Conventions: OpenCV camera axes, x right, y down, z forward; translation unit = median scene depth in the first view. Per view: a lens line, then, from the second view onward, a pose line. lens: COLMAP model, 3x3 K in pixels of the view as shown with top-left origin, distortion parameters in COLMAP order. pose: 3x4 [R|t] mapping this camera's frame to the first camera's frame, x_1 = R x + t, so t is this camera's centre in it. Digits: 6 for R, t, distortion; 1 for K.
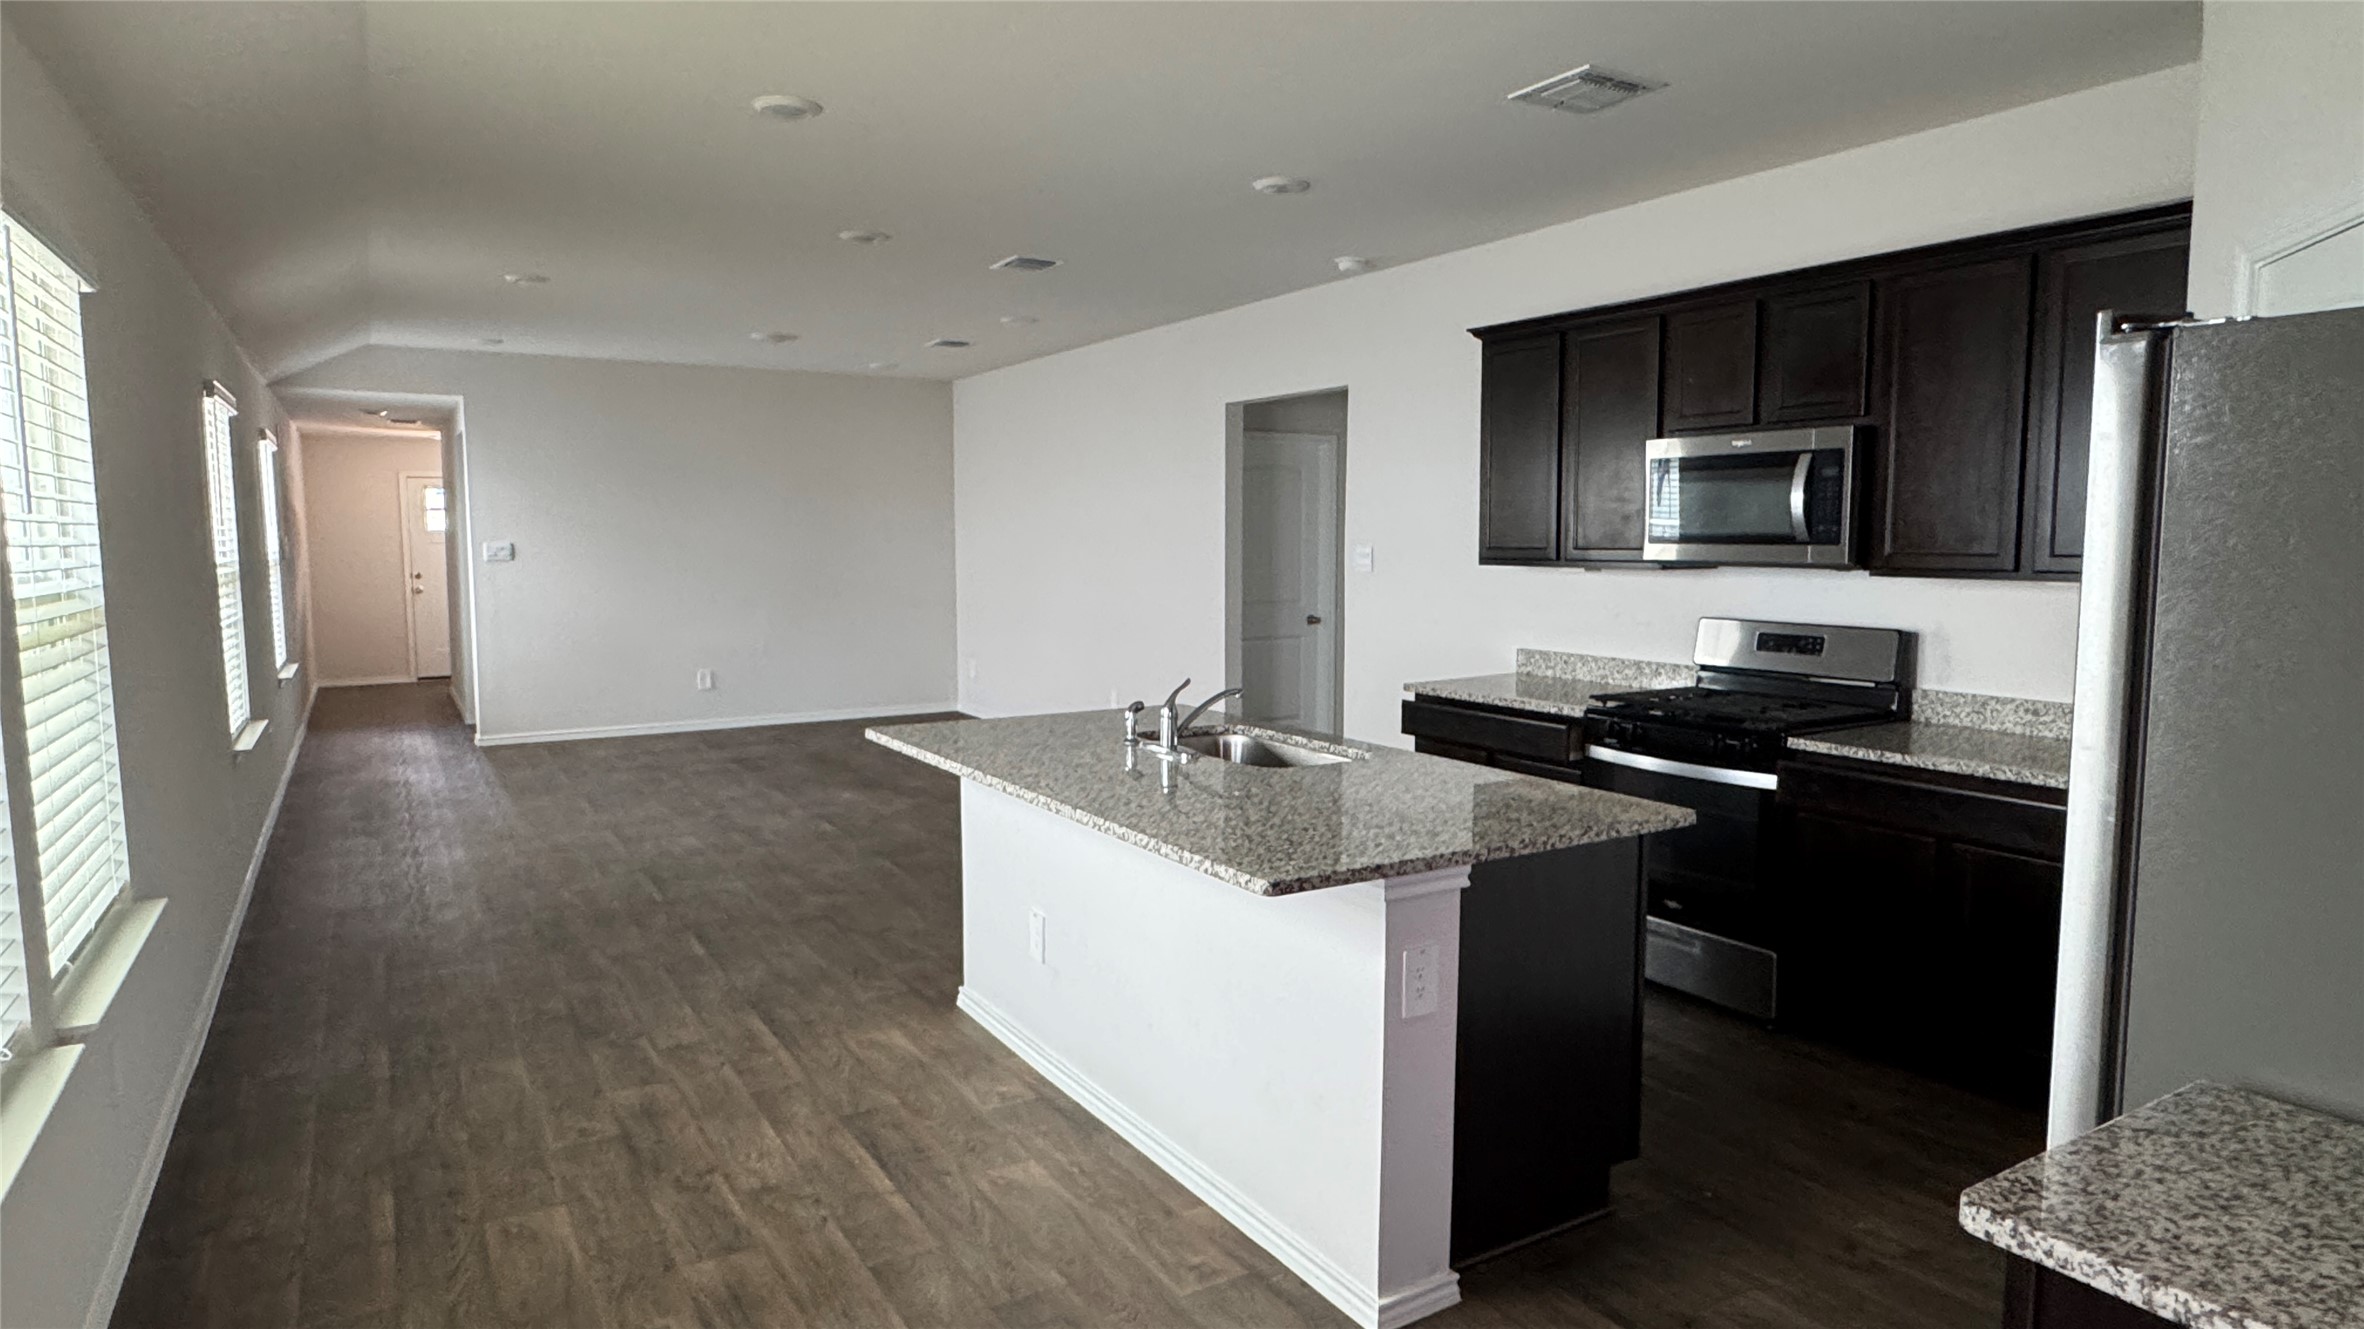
lens RADIAL K [[1348.7, 0, 1179.3], [0, 1348.7, 602.1], [0, 0, 1]] dist [-0.001013, -0.002790]
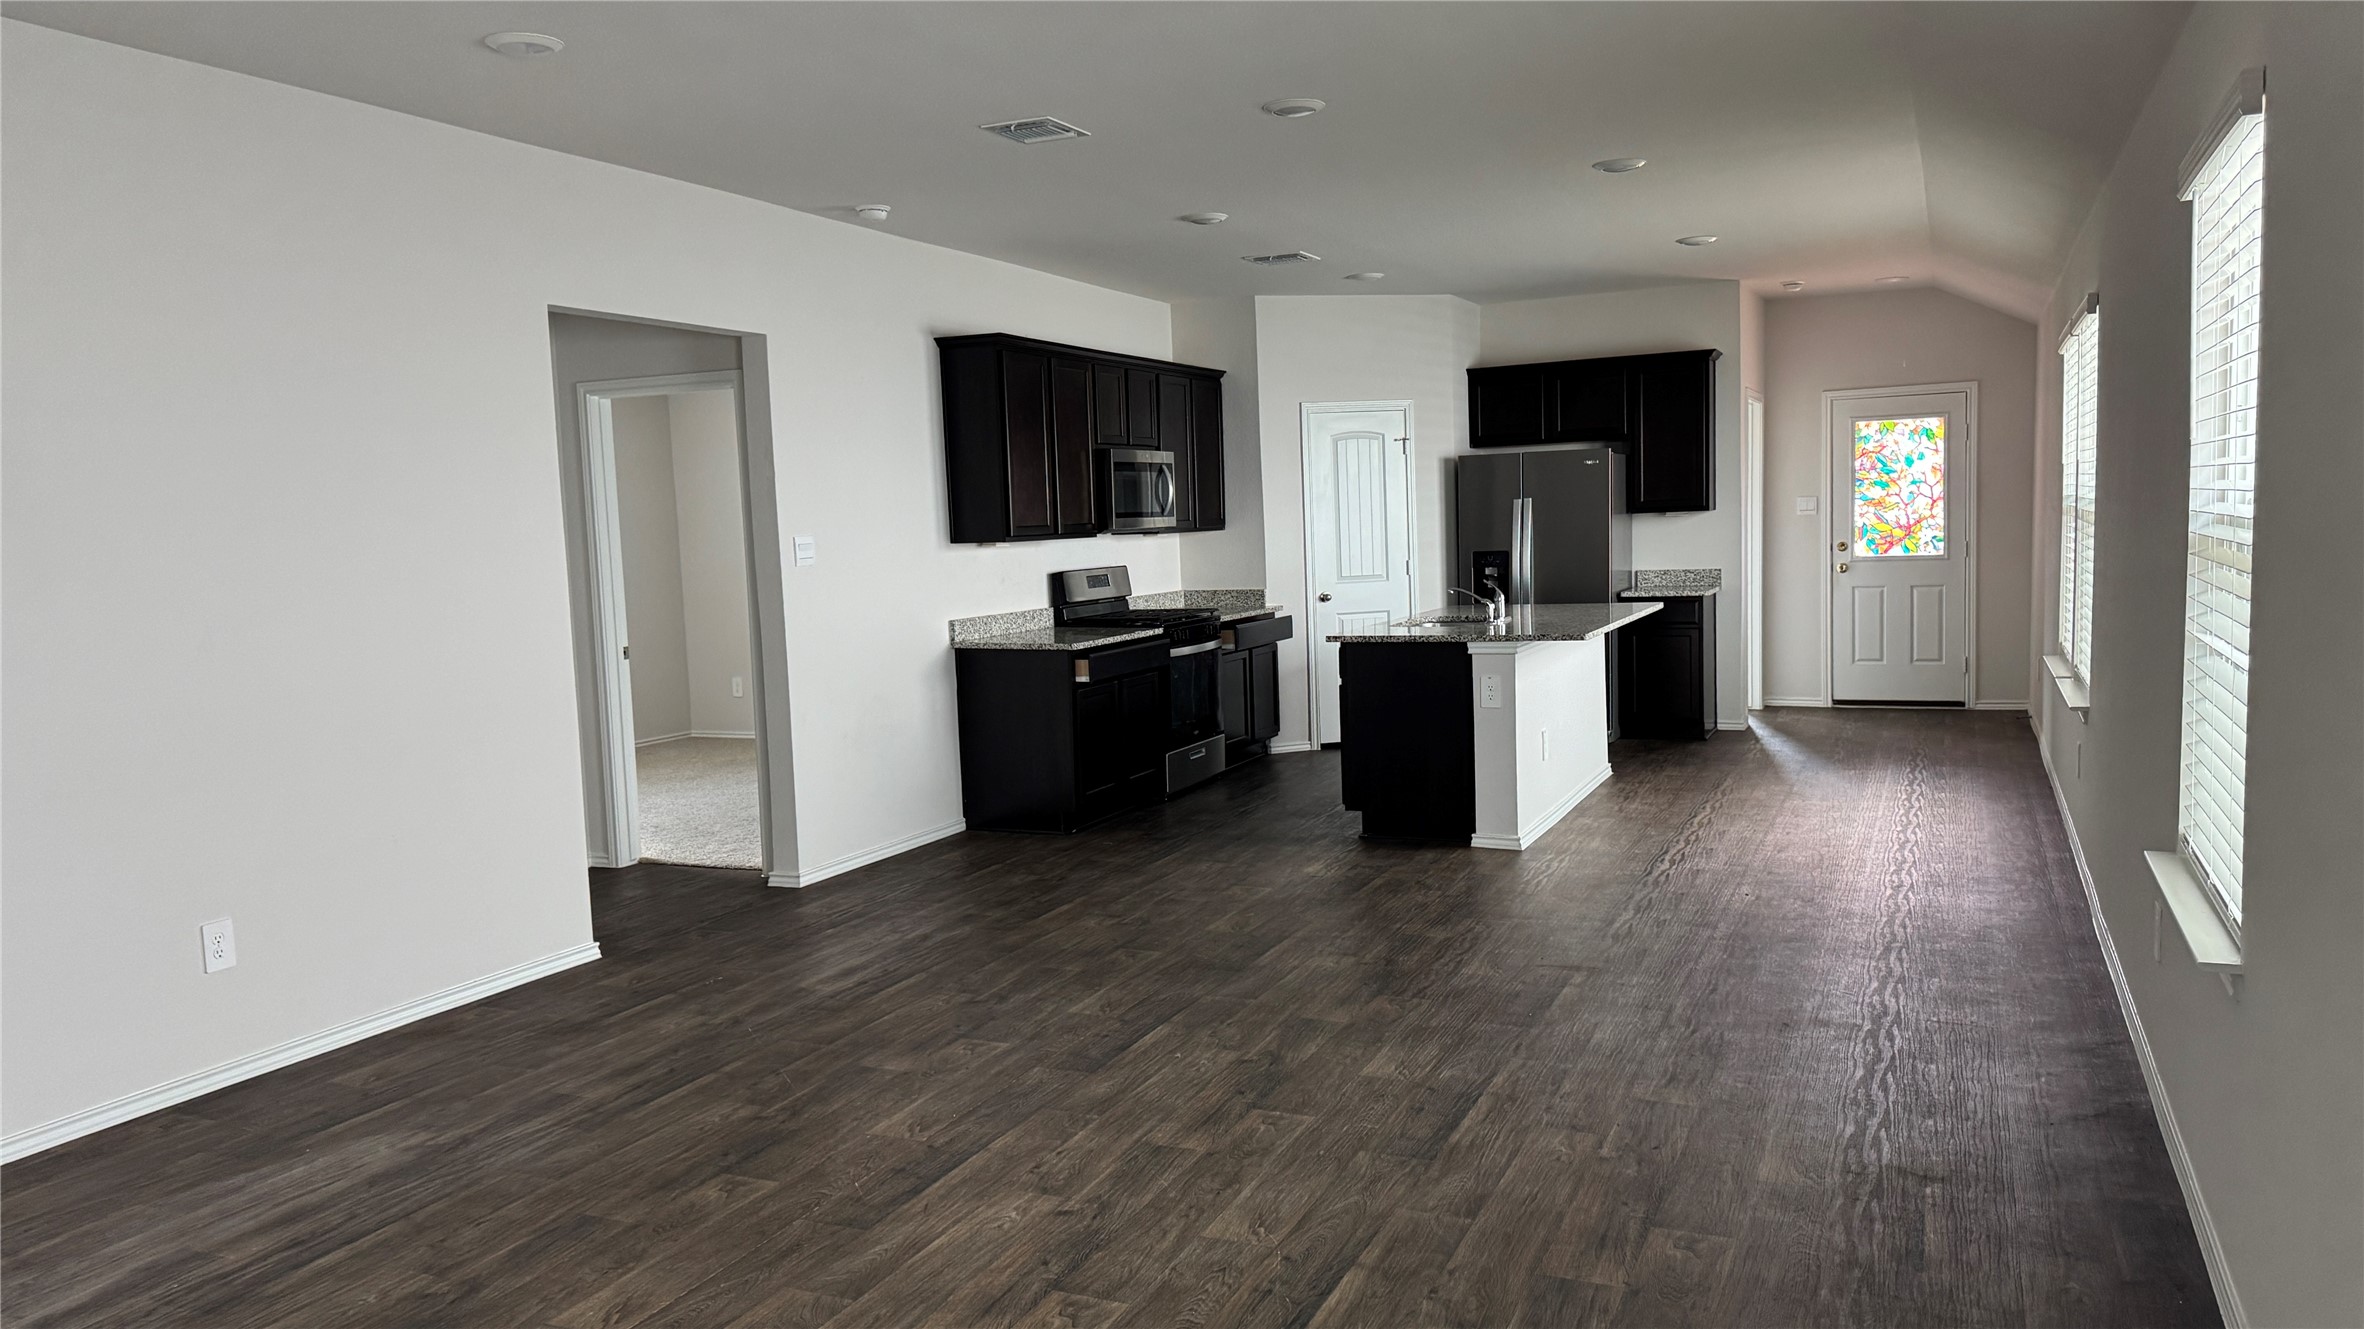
lens RADIAL K [[1560.6, 0, 1182.0], [0, 1560.6, 664.5], [0, 0, 1]] dist [0.007227, 0.001326]
pose [[-0.546021, -0.059205, 0.835677, -1.143903], [0.077779, 0.989609, 0.120930, -0.086487], [-0.834153, 0.131029, -0.535742, 1.890512]]
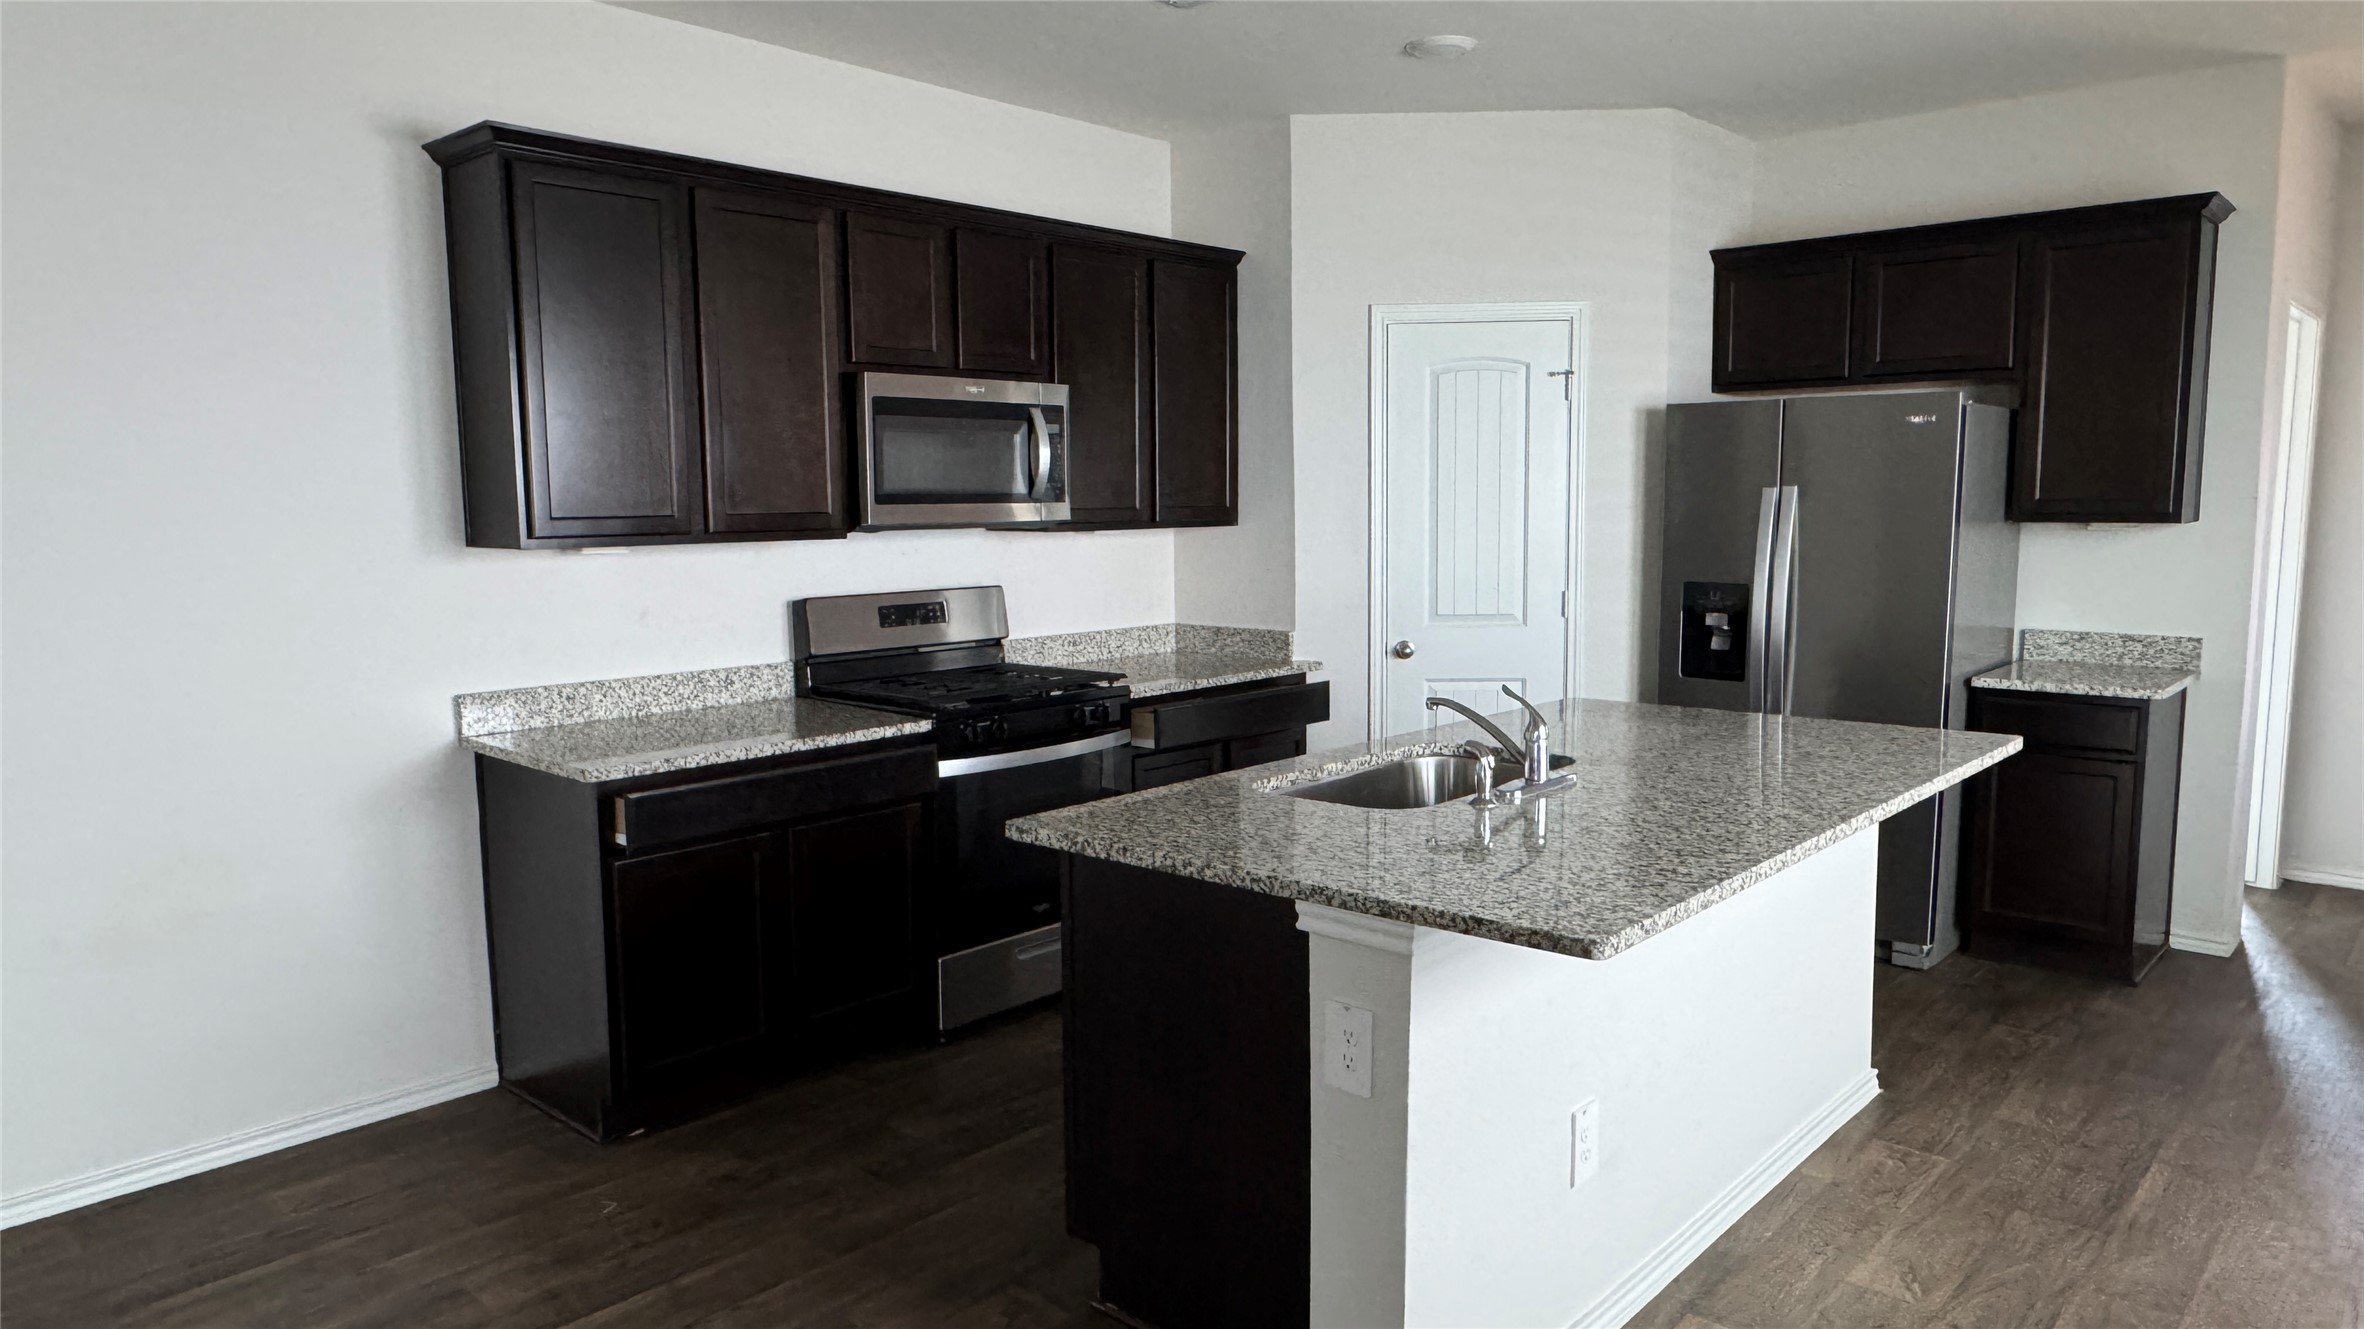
lens RADIAL K [[1466.6, 0, 1182.0], [0, 1466.6, 664.5], [0, 0, 1]] dist [-0.029686, 0.001552]
pose [[-0.266077, -0.110699, 0.957574, -0.530276], [0.056674, 0.989869, 0.130180, -0.052517], [-0.962284, 0.088907, -0.257108, 1.059407]]
